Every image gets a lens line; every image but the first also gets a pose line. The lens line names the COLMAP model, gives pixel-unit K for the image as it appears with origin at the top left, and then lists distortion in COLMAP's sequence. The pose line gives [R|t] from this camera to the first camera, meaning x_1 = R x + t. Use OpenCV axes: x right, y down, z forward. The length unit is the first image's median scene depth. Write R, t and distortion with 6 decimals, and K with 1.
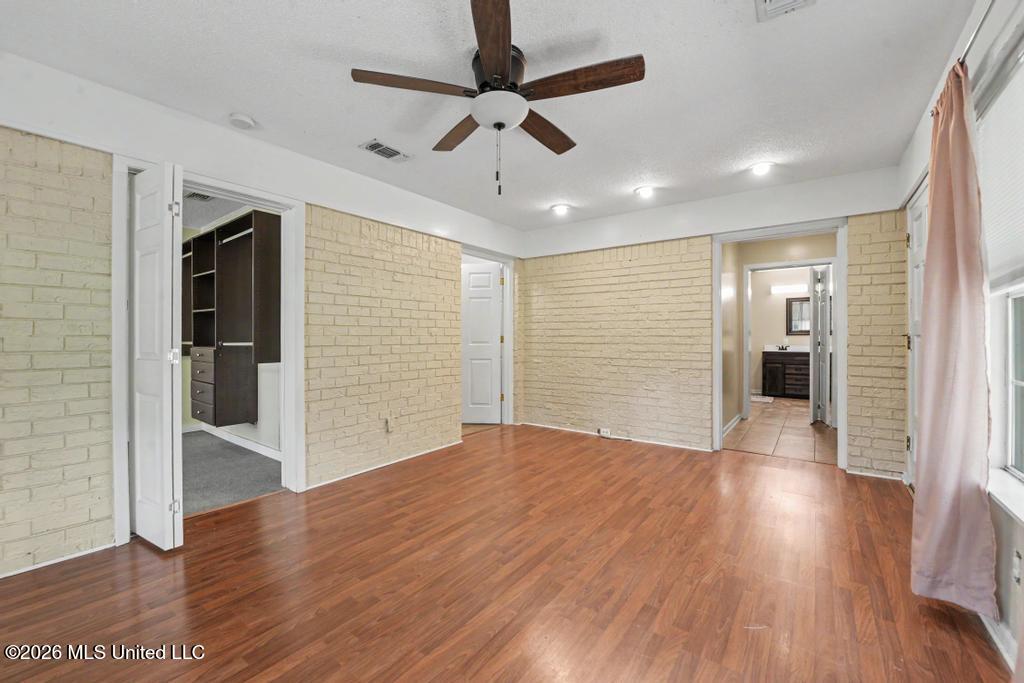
lens RADIAL K [[420.5, 0, 508.6], [0, 420.5, 338.8], [0, 0, 1]] dist [-0.009879, -0.002191]
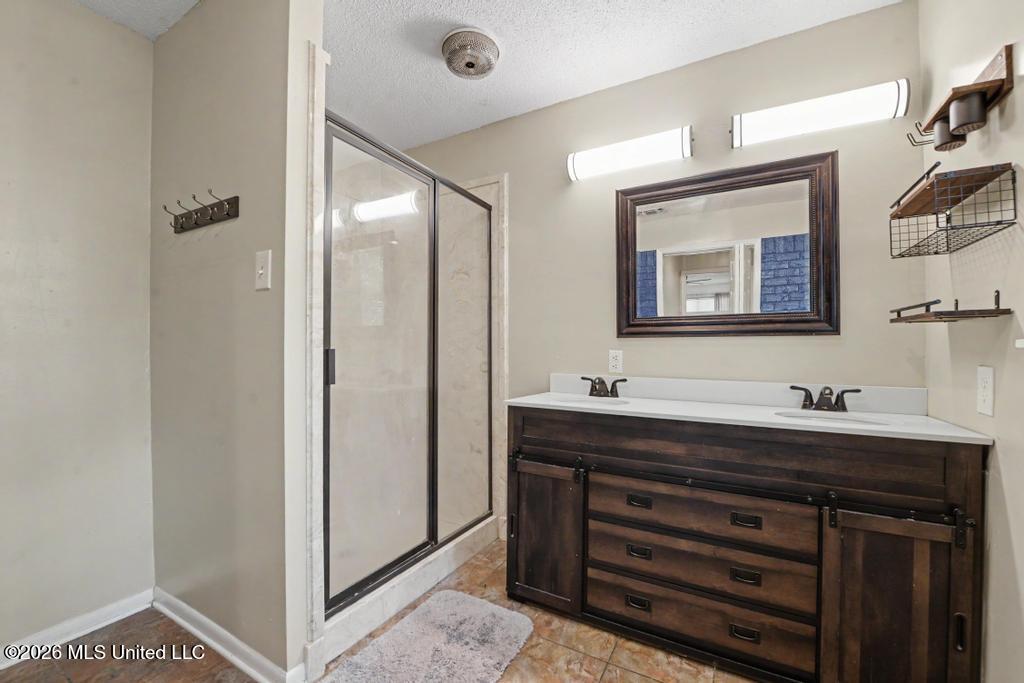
lens RADIAL K [[420.5, 0, 511.9], [0, 420.5, 346.0], [0, 0, 1]] dist [-0.009879, -0.002191]
pose [[0.992633, 0.005890, 0.121017, 0.588759], [-0.005589, 0.999980, -0.002824, -0.002412], [-0.121032, 0.002126, 0.992646, 0.781072]]
